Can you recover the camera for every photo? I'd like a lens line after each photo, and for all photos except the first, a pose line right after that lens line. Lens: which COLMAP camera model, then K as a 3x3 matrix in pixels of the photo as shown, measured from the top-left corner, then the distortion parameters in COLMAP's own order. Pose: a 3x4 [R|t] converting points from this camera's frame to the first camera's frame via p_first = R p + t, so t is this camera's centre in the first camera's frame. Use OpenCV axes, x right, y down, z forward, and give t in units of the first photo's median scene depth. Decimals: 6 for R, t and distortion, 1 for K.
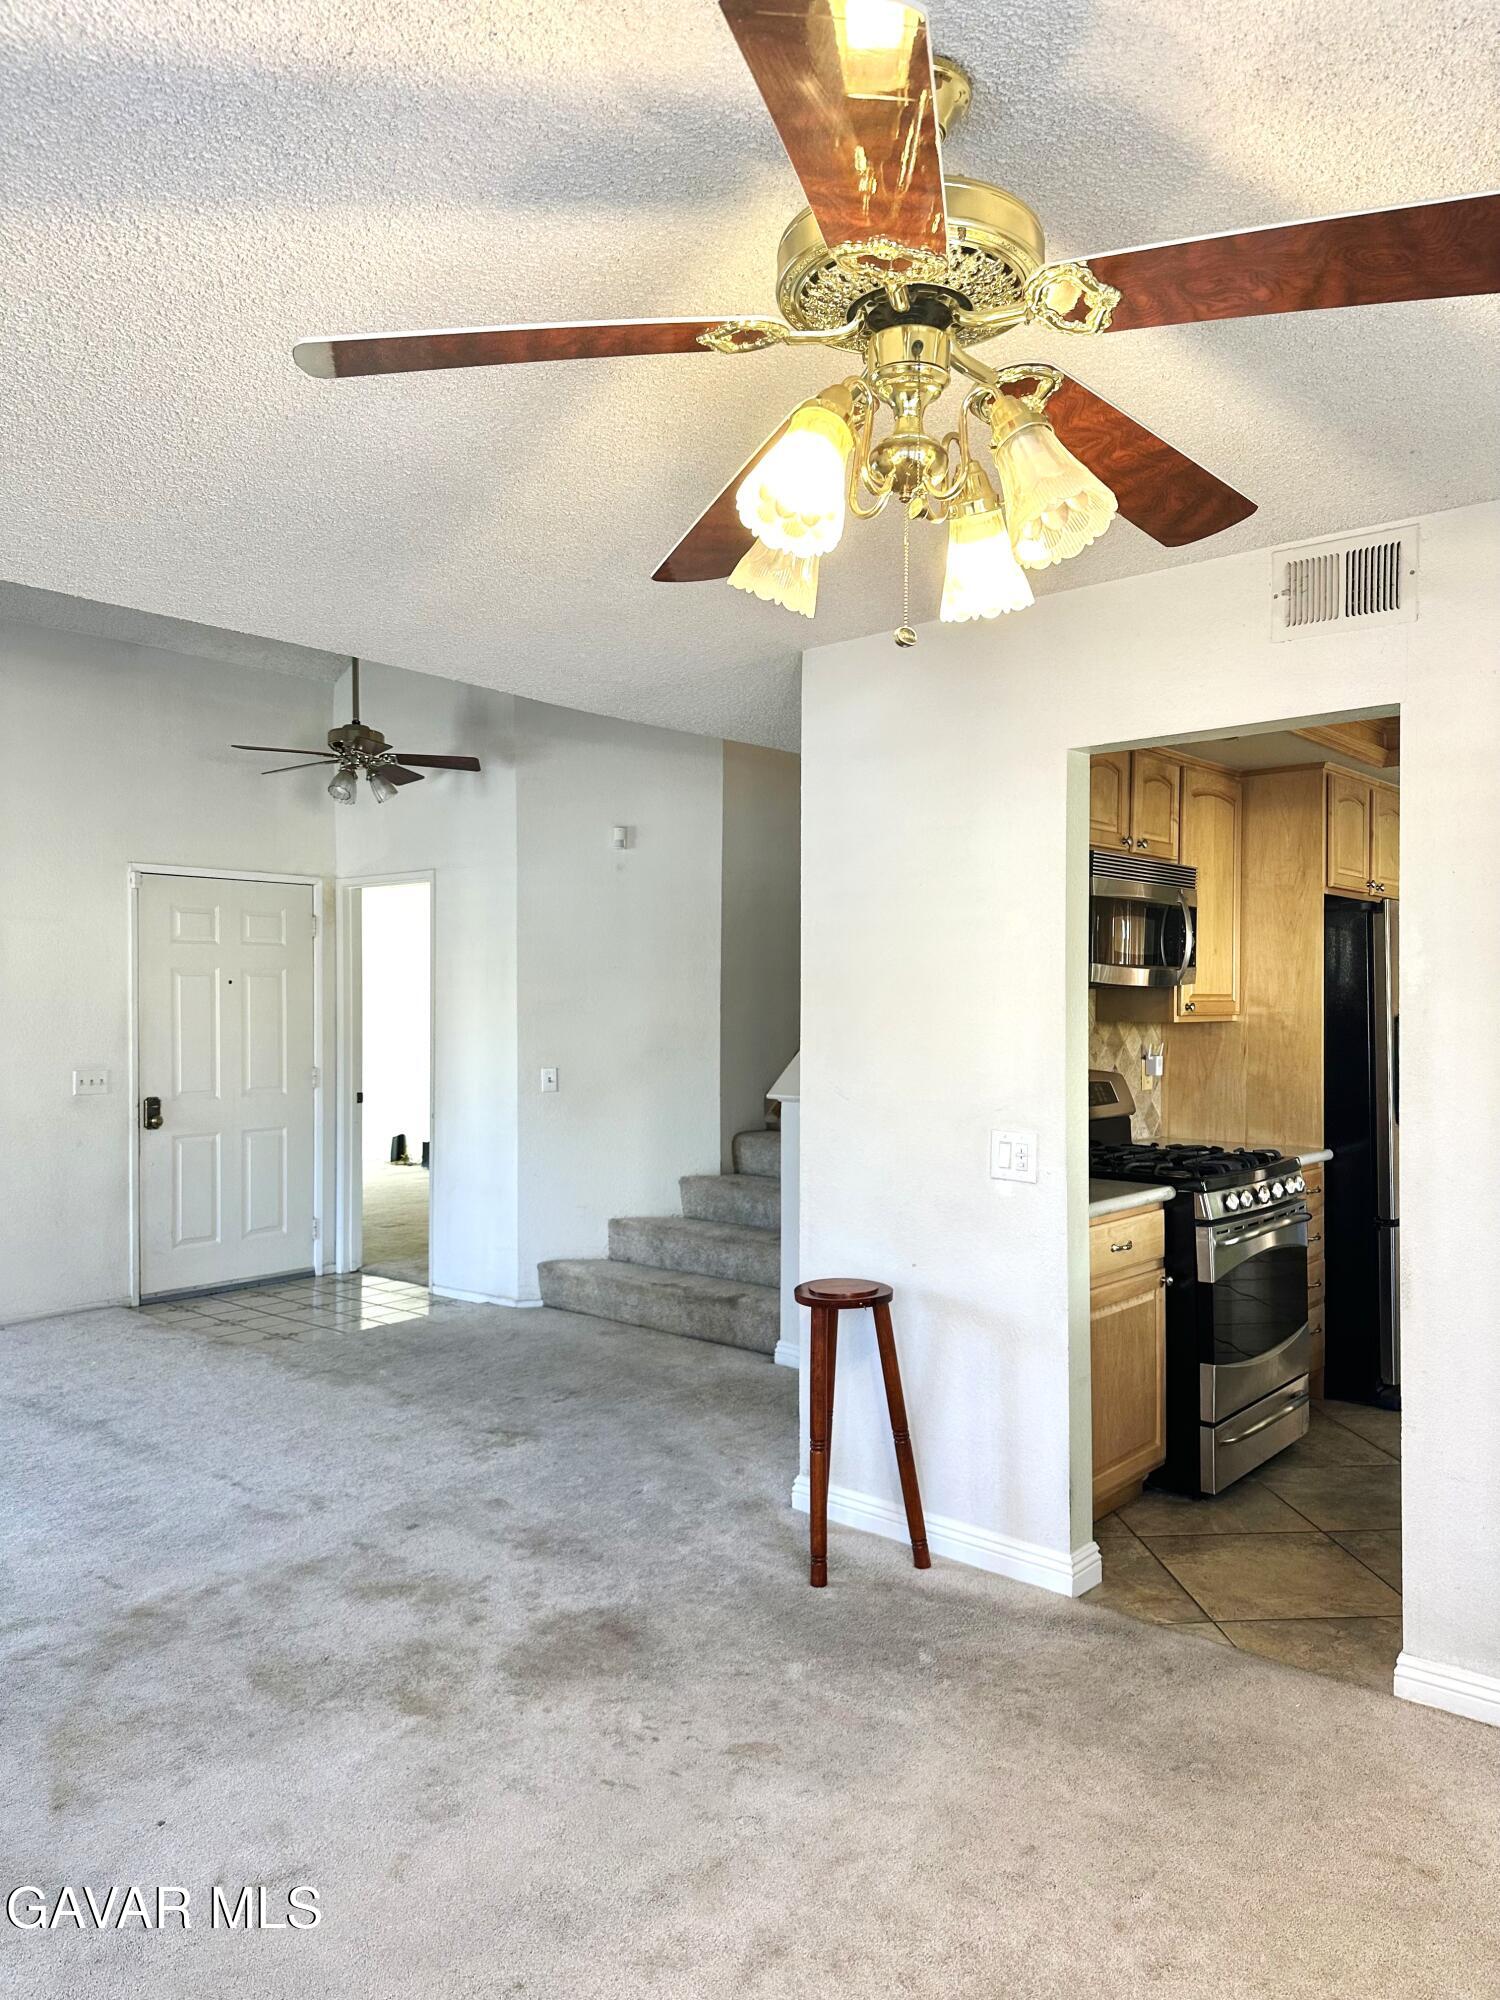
lens RADIAL K [[1386.9, 0, 755.3], [0, 1386.9, 1004.9], [0, 0, 1]] dist [0.110104, -0.170283]
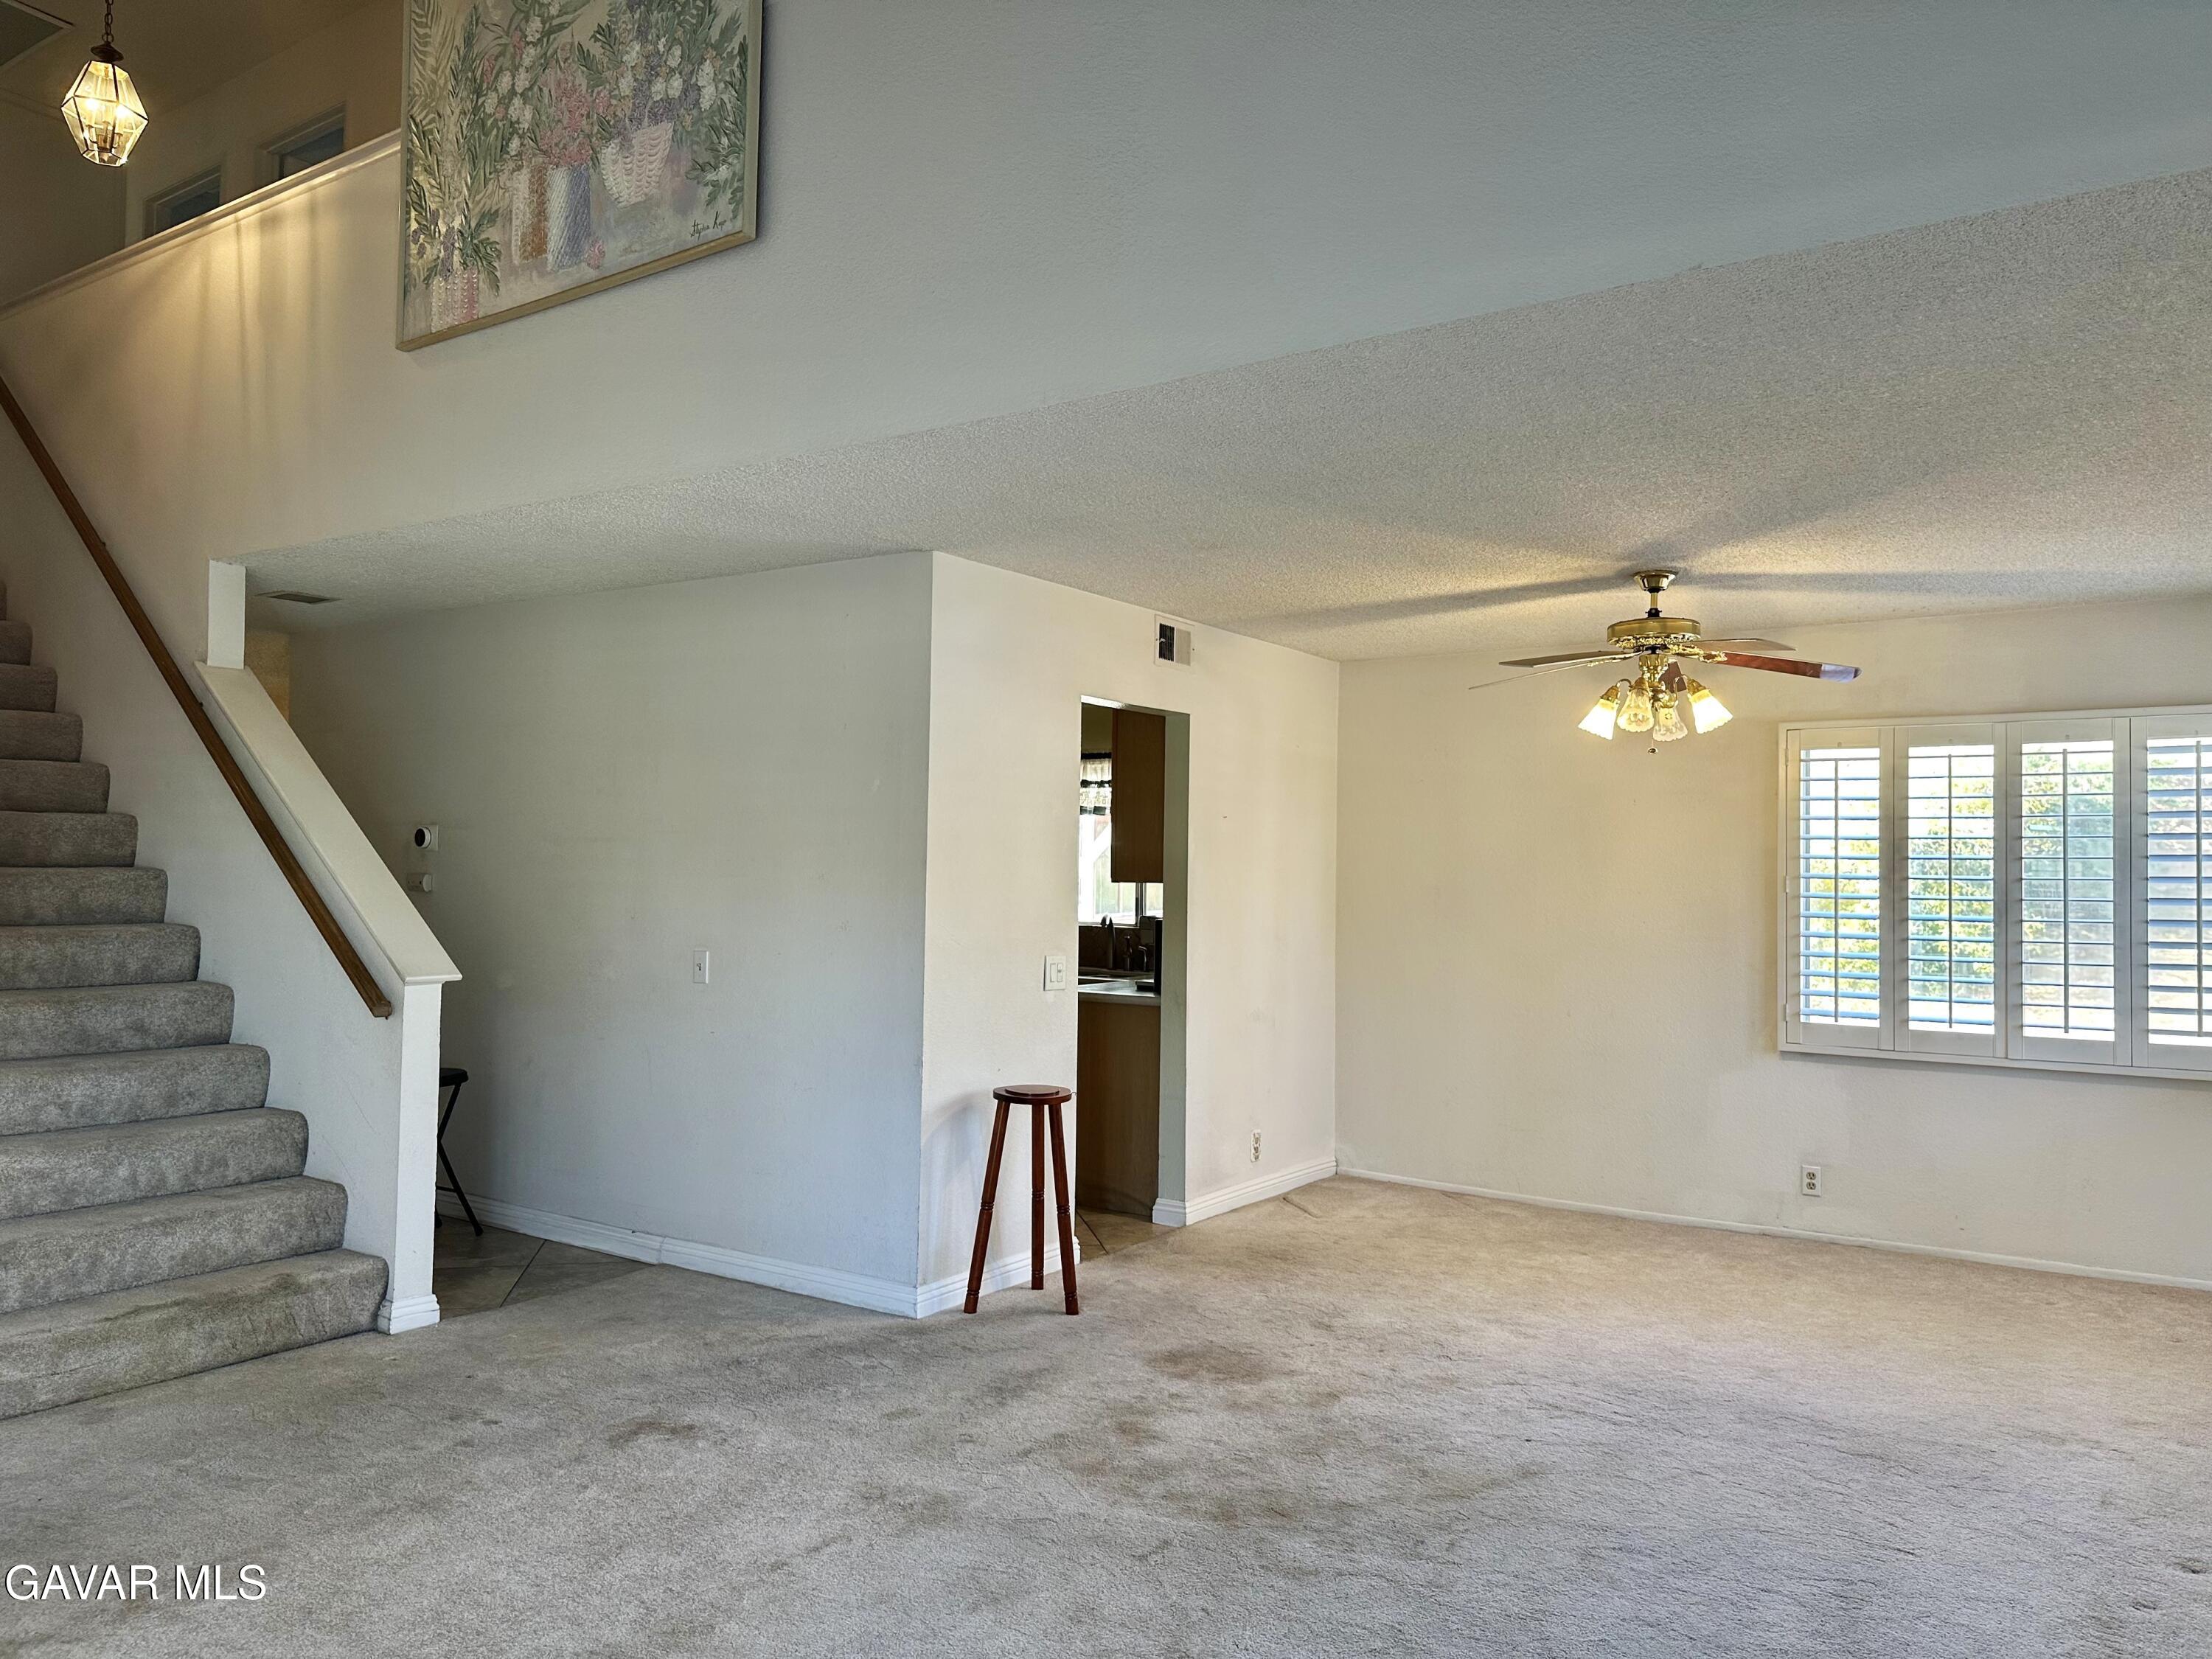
lens RADIAL K [[1542.9, 0, 1103.0], [0, 1542.9, 834.2], [0, 0, 1]] dist [0.066477, -0.071086]
pose [[-0.104172, 0.020395, 0.994350, -1.197056], [-0.010987, 0.999705, -0.021656, 0.001192], [-0.994499, -0.013181, -0.103917, 0.973399]]
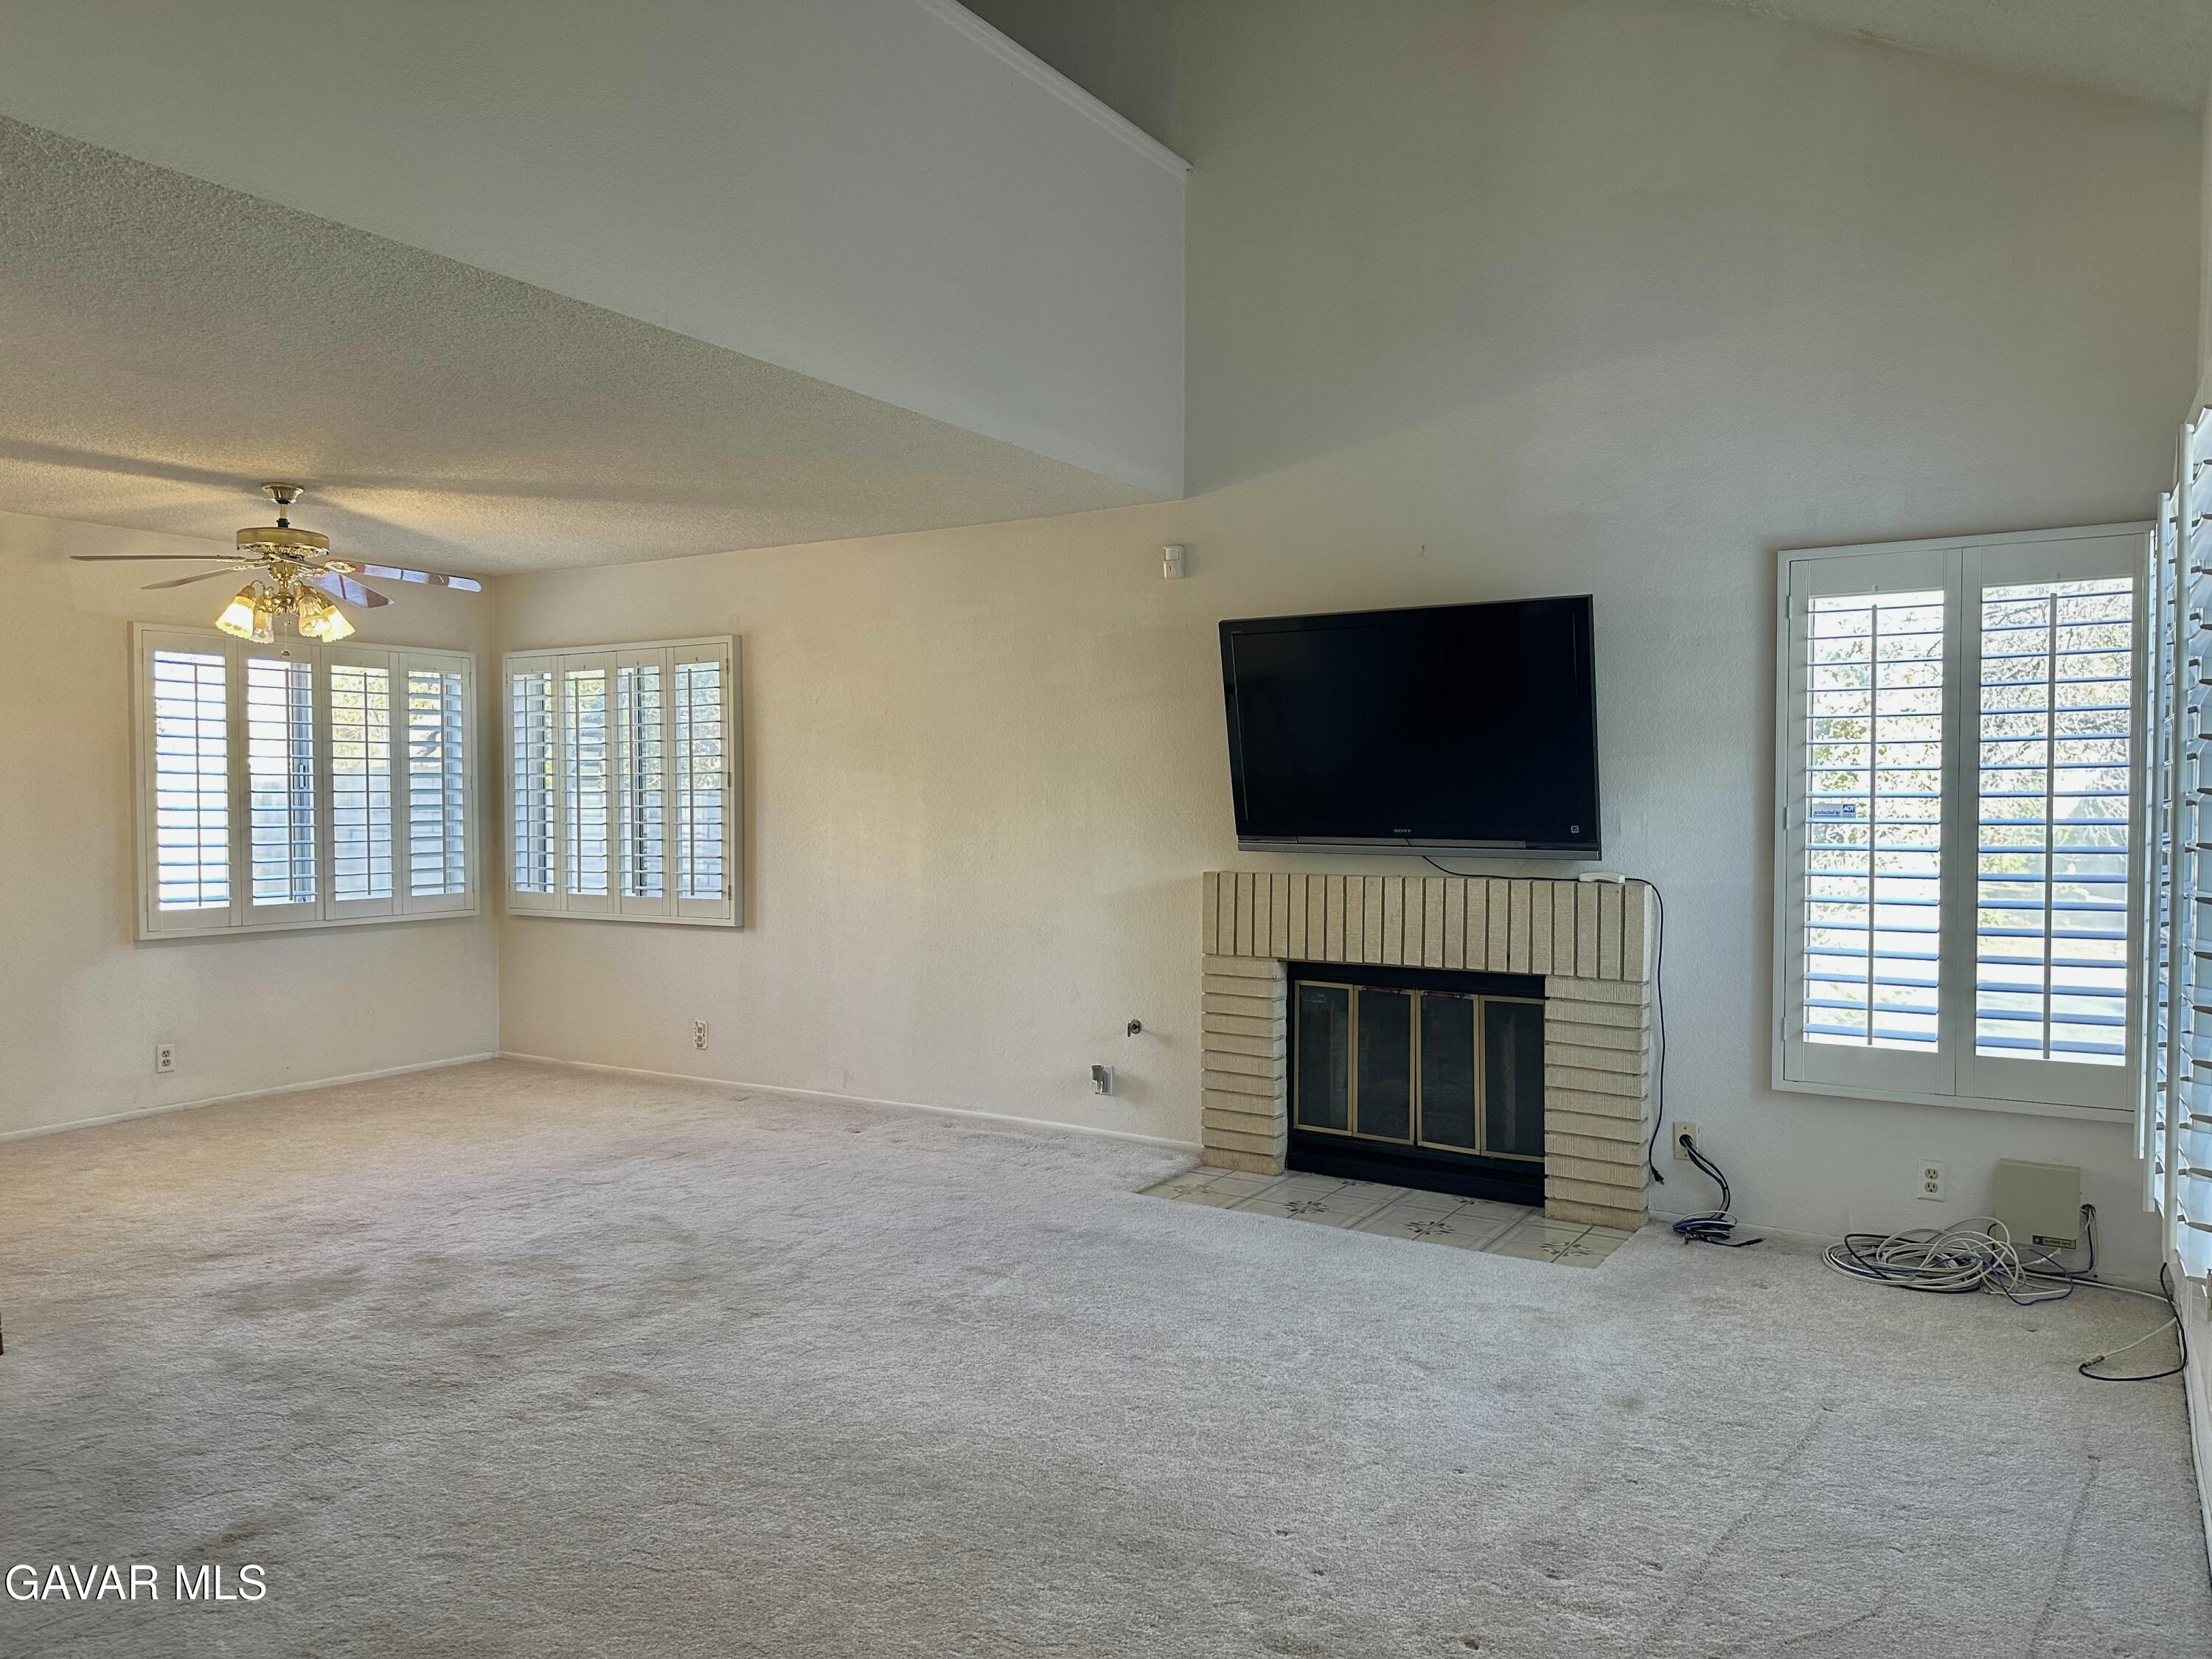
lens RADIAL K [[1542.5, 0, 1084.3], [0, 1542.5, 847.6], [0, 0, 1]] dist [0.065698, -0.040471]
pose [[-0.993405, 0.001485, -0.114646, -0.498023], [-0.002599, 0.999367, 0.035469, 0.019219], [0.114626, 0.035533, -0.992773, 1.864544]]
